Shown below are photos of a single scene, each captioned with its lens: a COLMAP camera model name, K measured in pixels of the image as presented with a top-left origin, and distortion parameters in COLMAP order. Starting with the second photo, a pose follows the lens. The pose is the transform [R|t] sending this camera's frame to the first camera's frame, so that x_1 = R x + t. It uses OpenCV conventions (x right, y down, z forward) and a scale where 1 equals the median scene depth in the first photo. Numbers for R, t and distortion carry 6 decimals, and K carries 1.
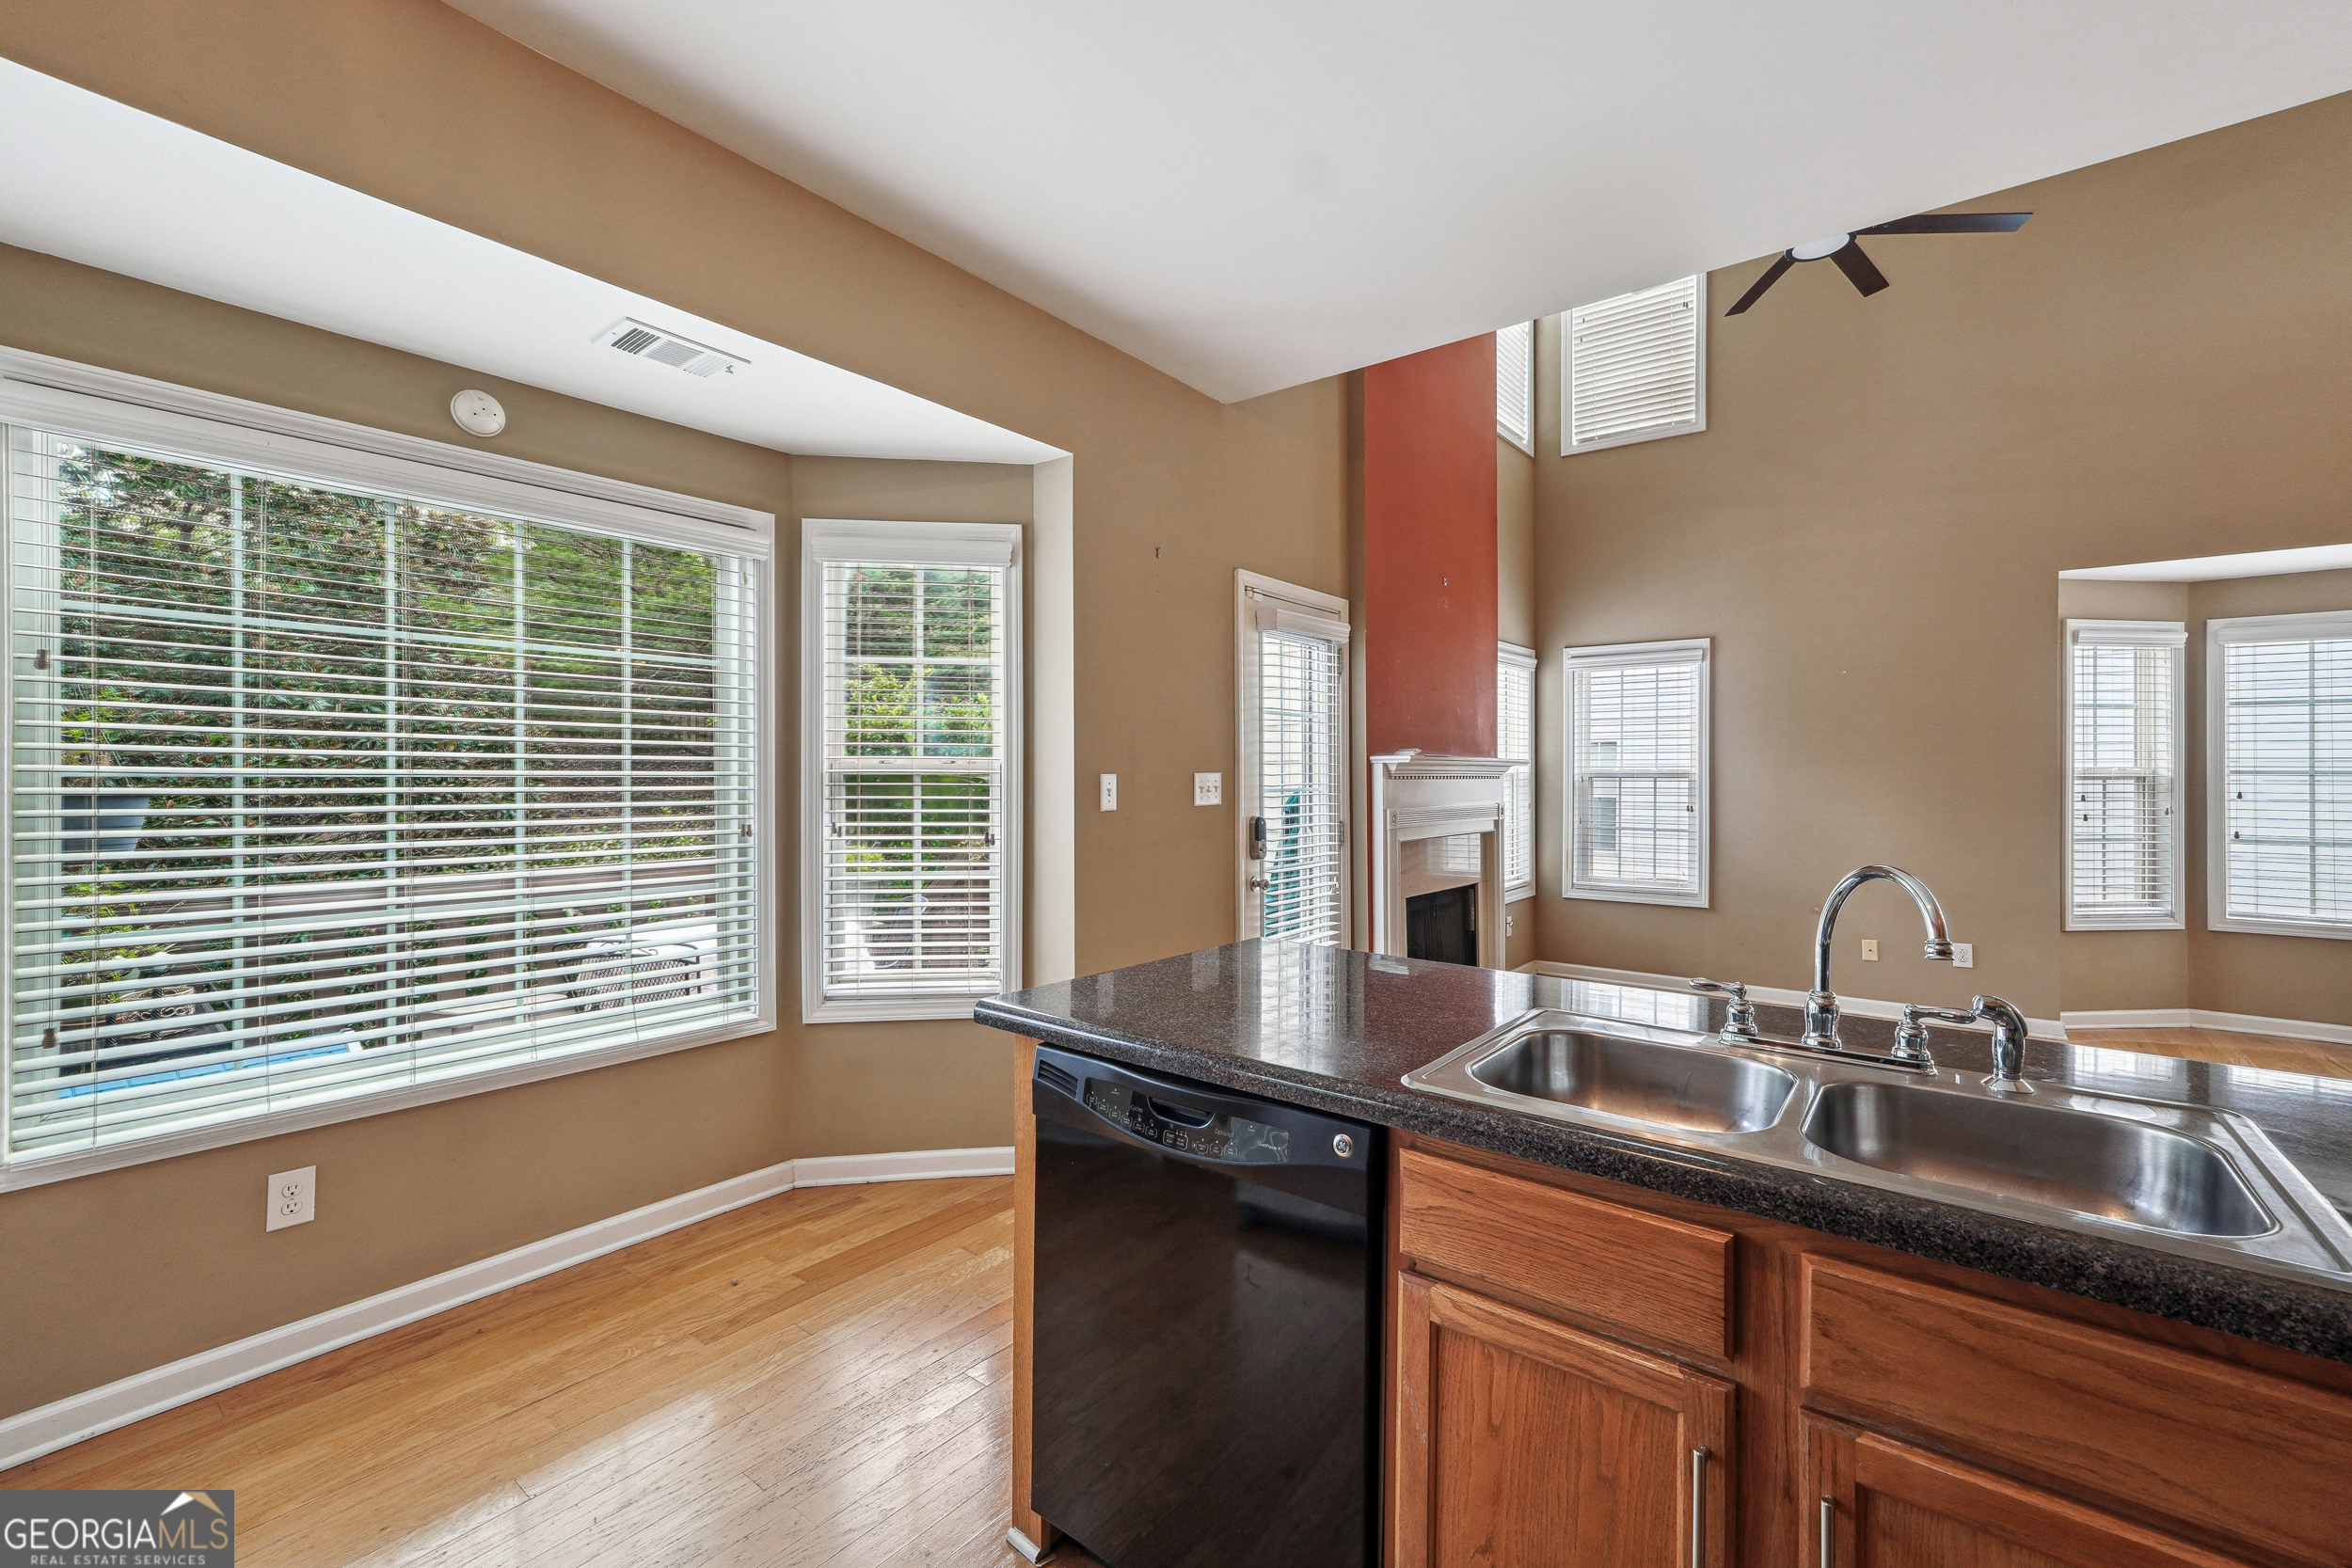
lens RADIAL K [[988.3, 0, 1174.1], [0, 988.3, 775.0], [0, 0, 1]] dist [-0.008271, 0.005530]
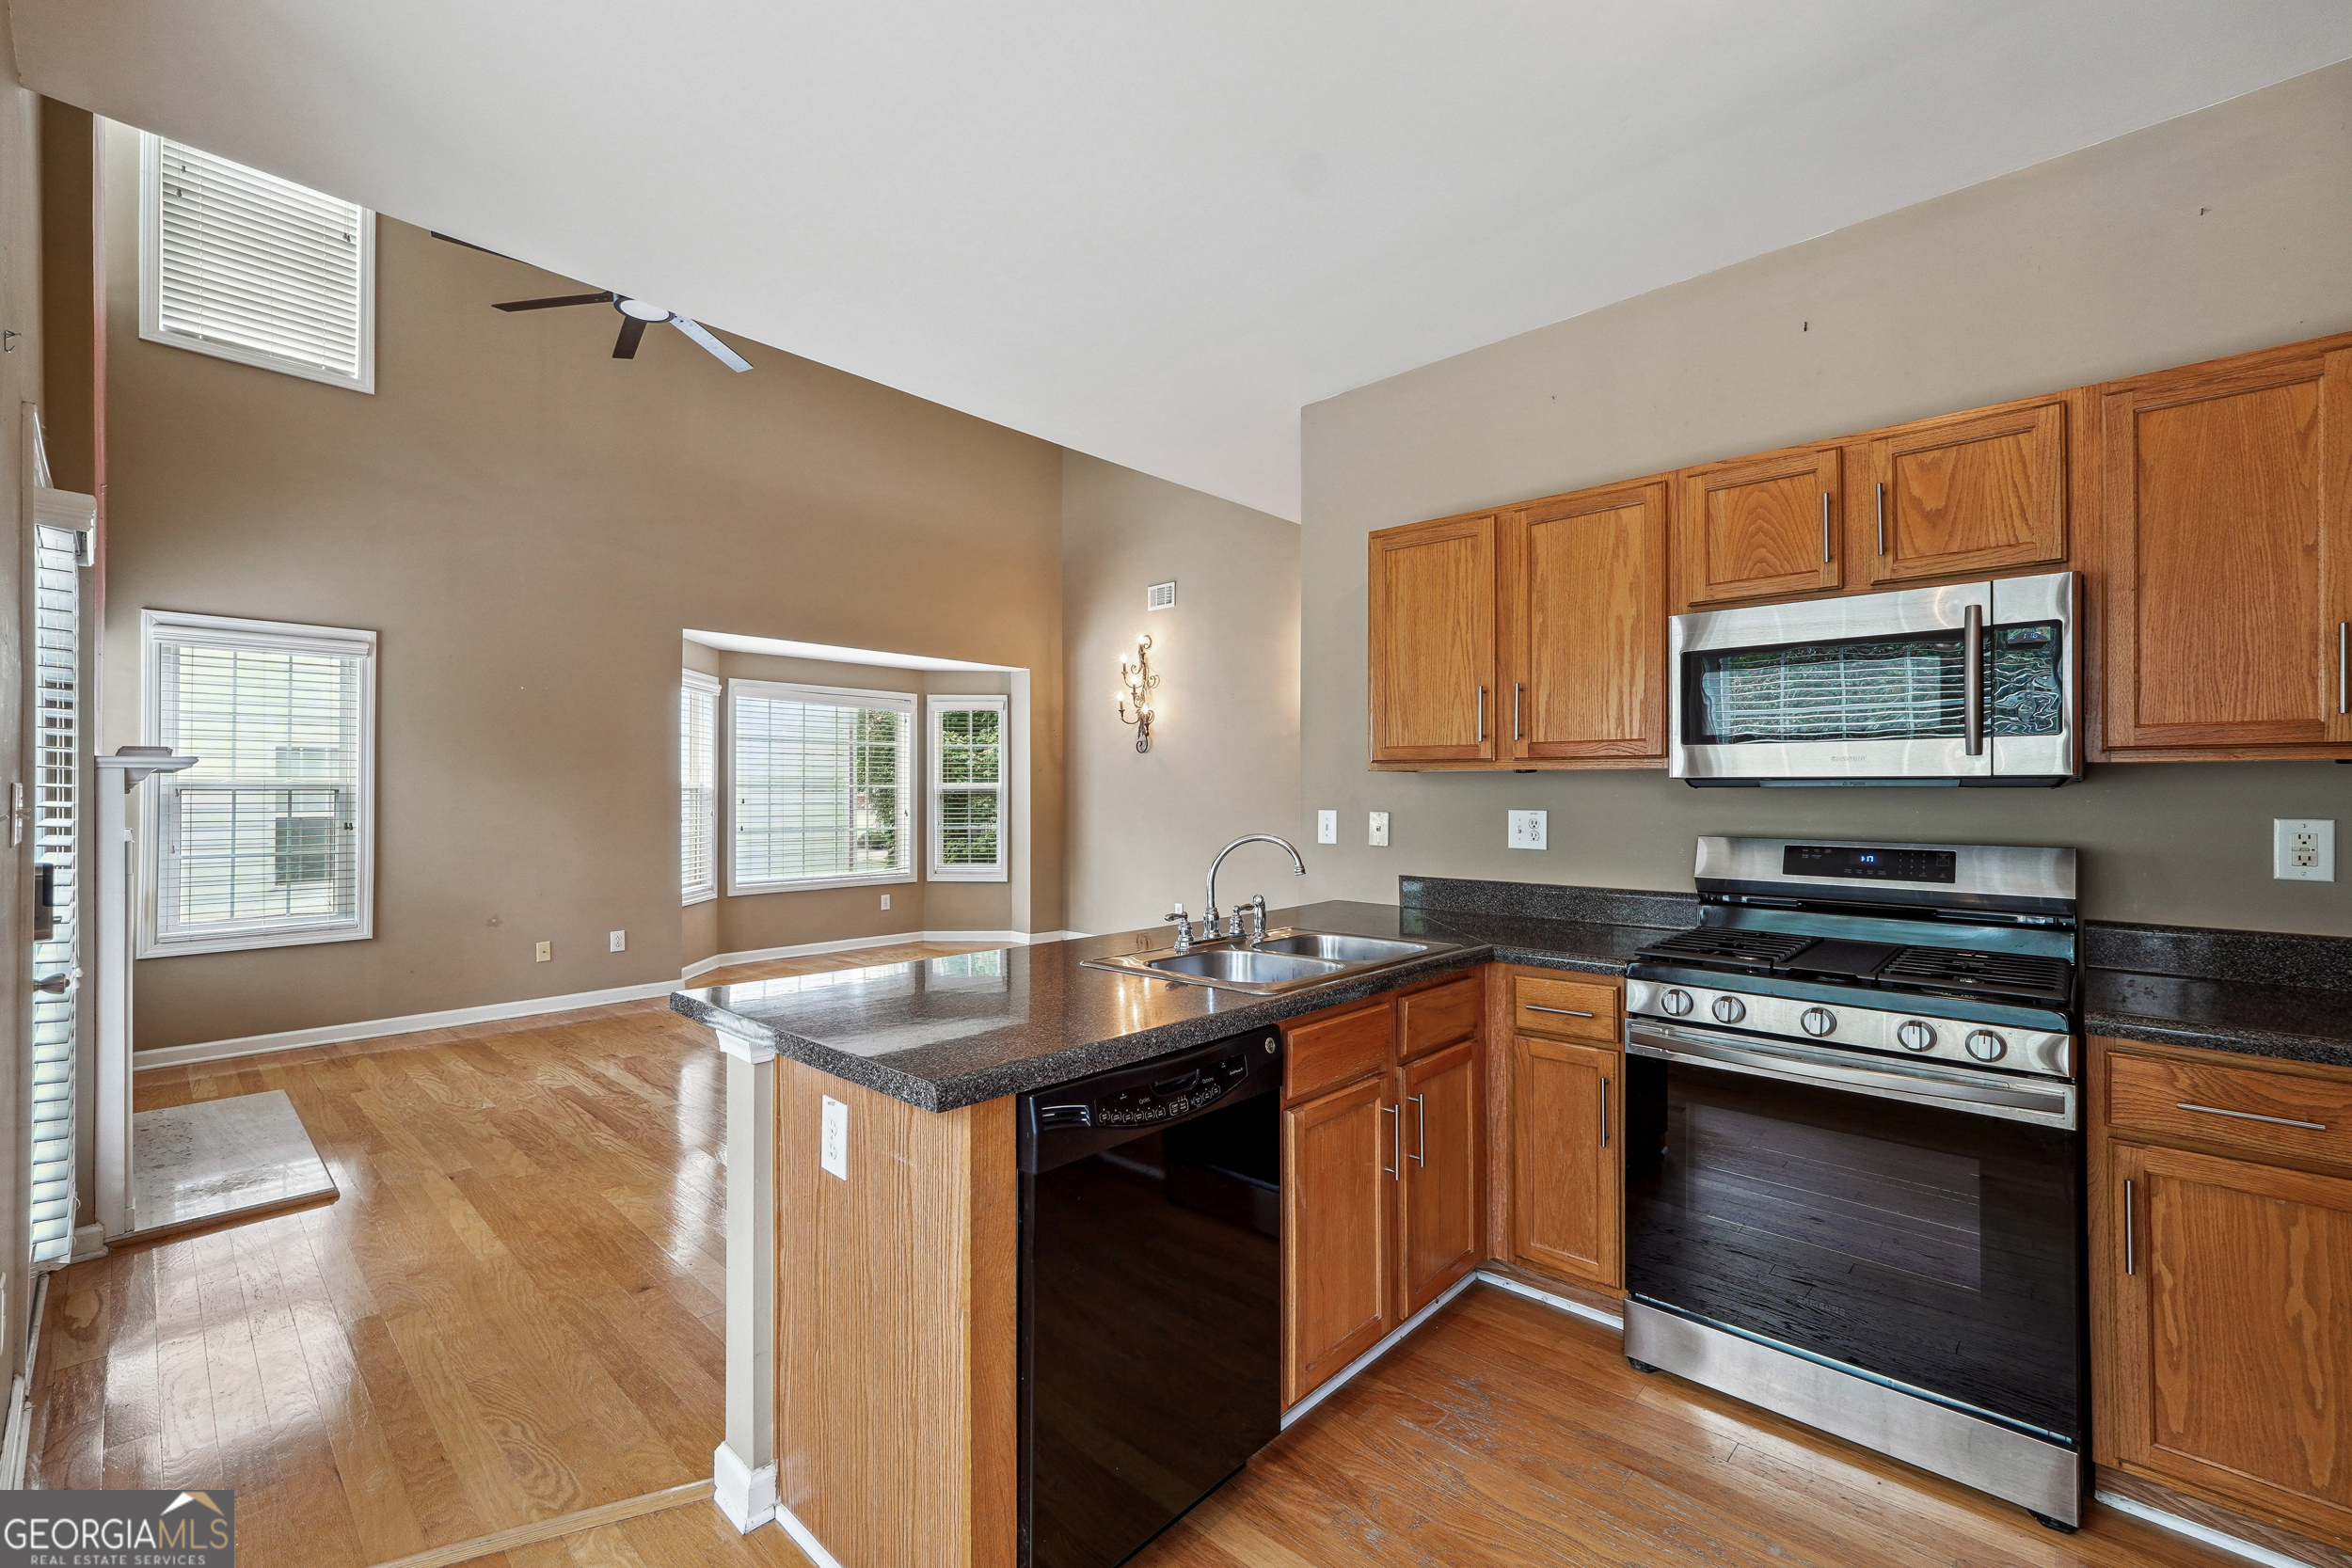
lens RADIAL K [[988.3, 0, 1172.3], [0, 988.3, 790.6], [0, 0, 1]] dist [-0.008271, 0.005530]
pose [[0.079198, -0.003688, 0.996852, -0.323758], [0.000375, 0.999993, 0.003670, -0.000030], [-0.996859, 0.000083, 0.079199, 0.262876]]
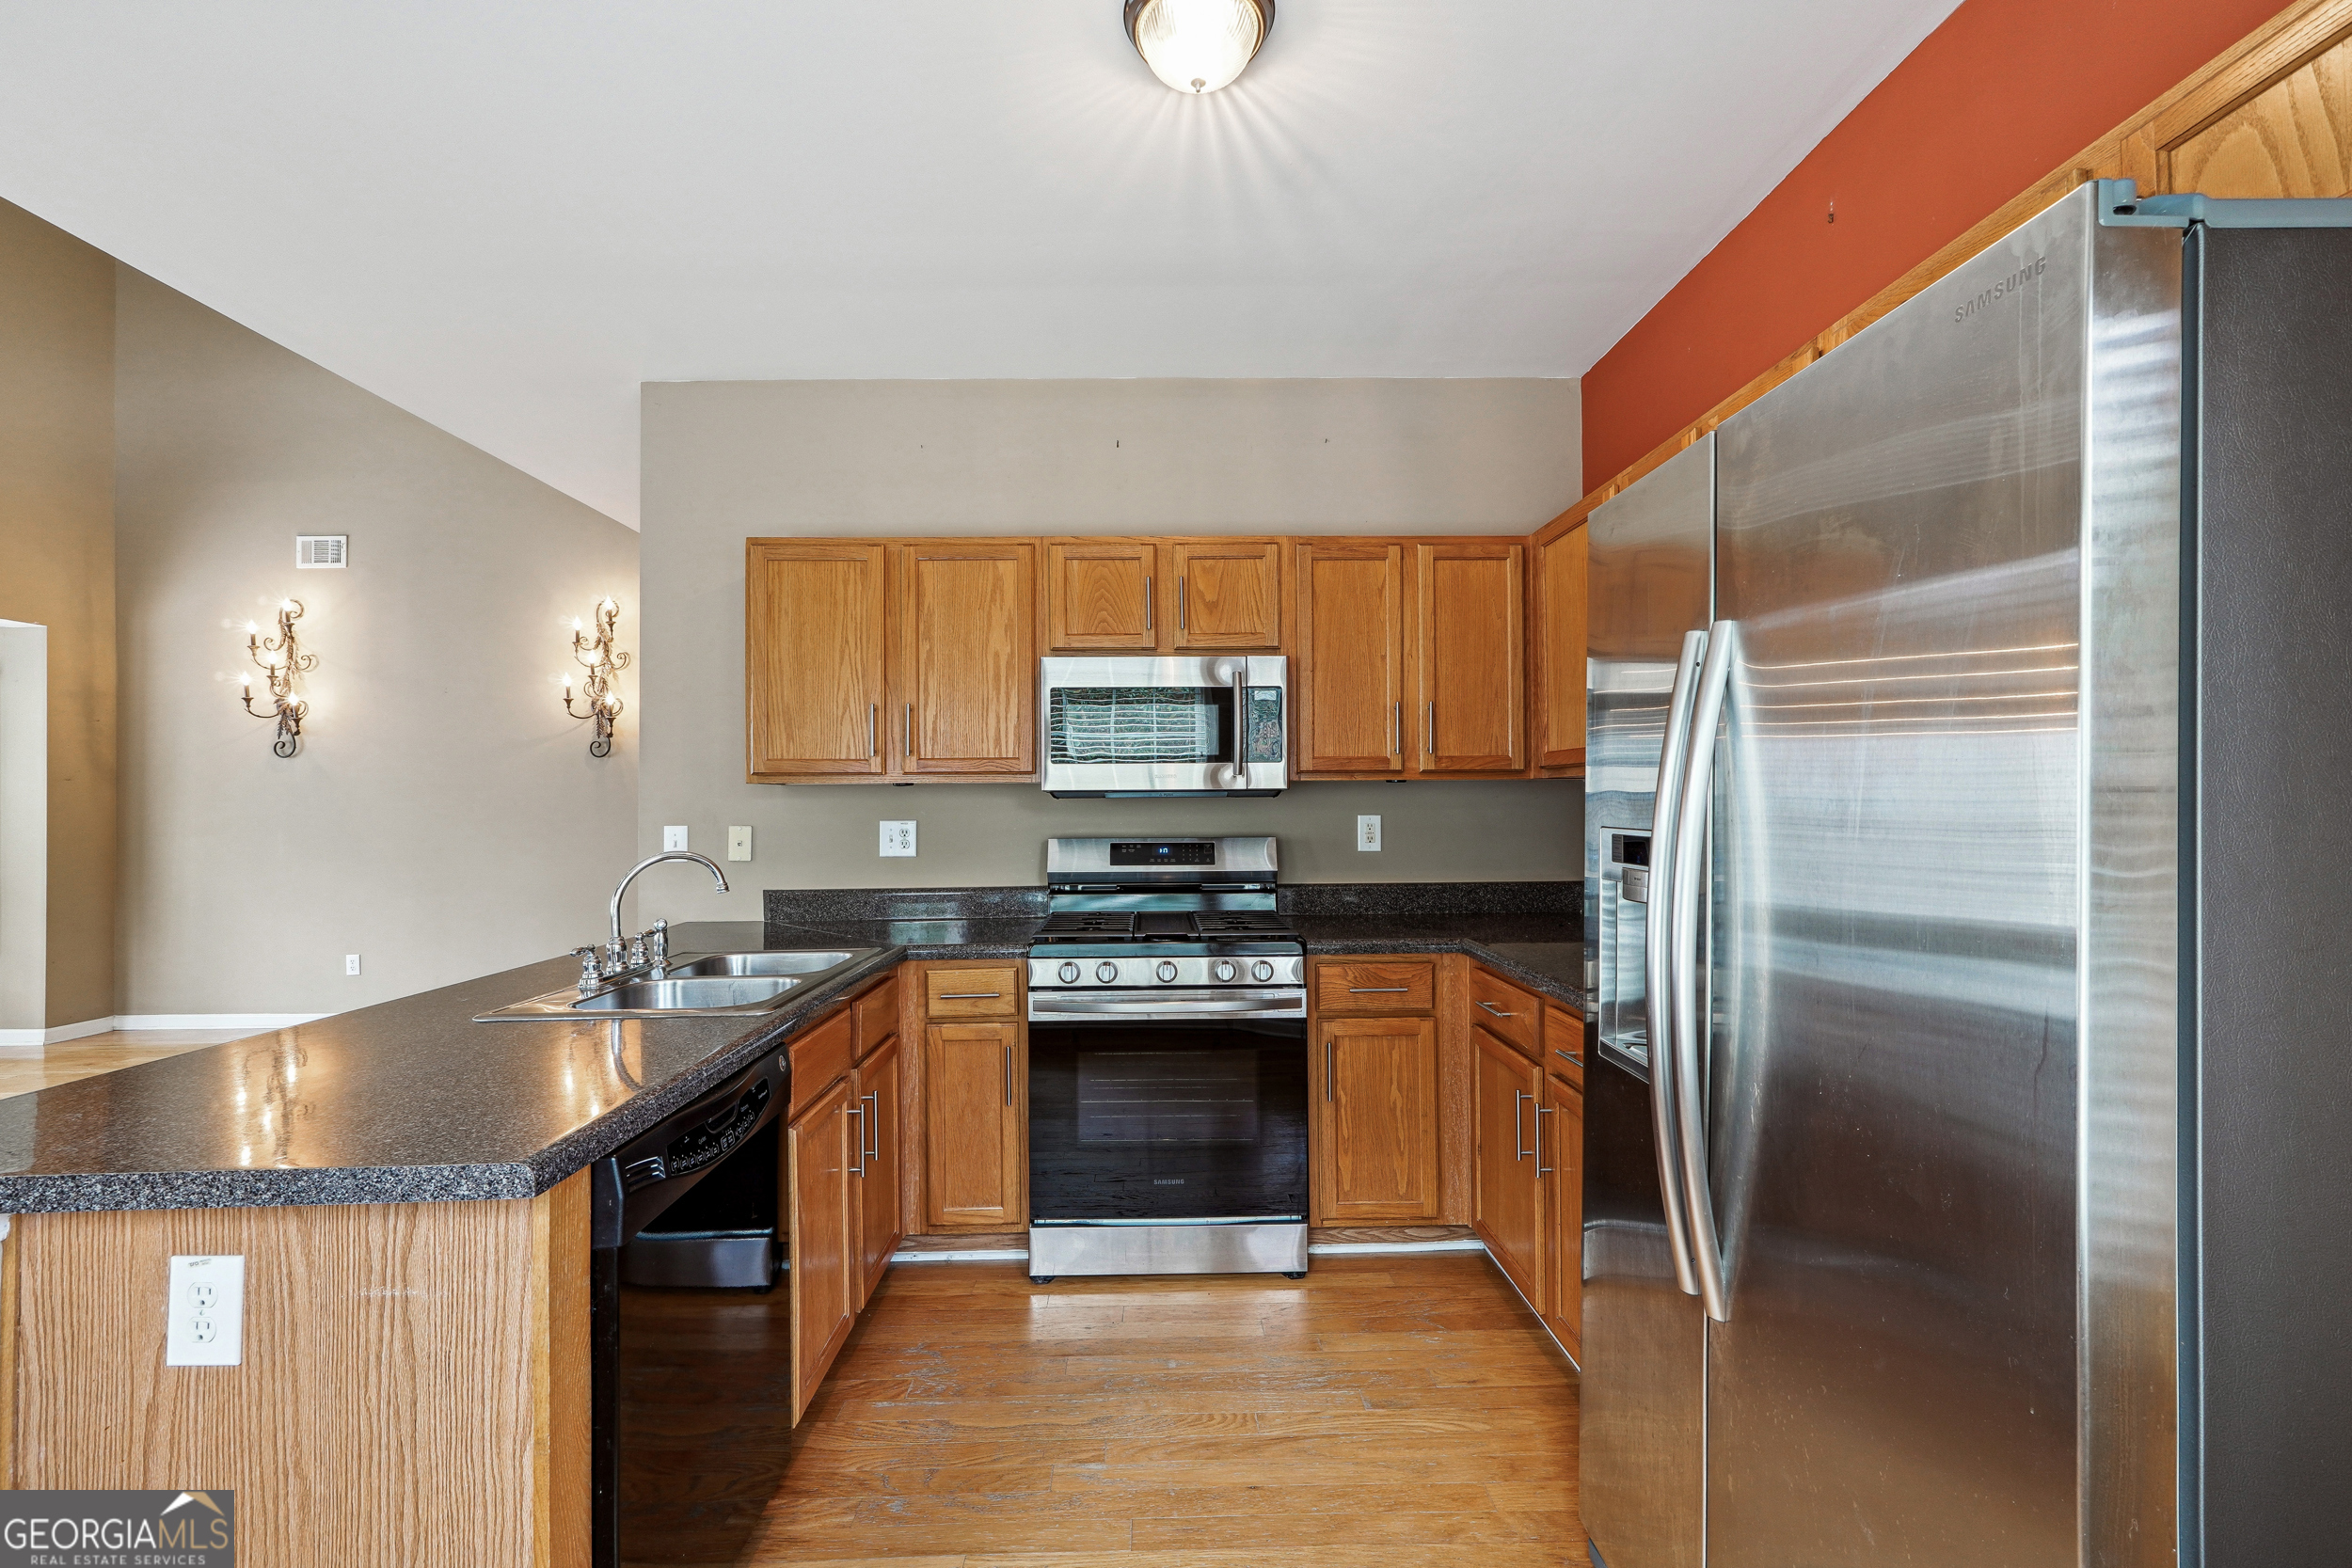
lens RADIAL K [[988.3, 0, 1163.3], [0, 988.3, 801.3], [0, 0, 1]] dist [-0.008271, 0.005530]
pose [[-0.639735, 0.002829, 0.768590, -0.318797], [0.006911, 0.999974, 0.002072, 0.001321], [-0.768564, 0.006638, -0.639738, 0.379865]]
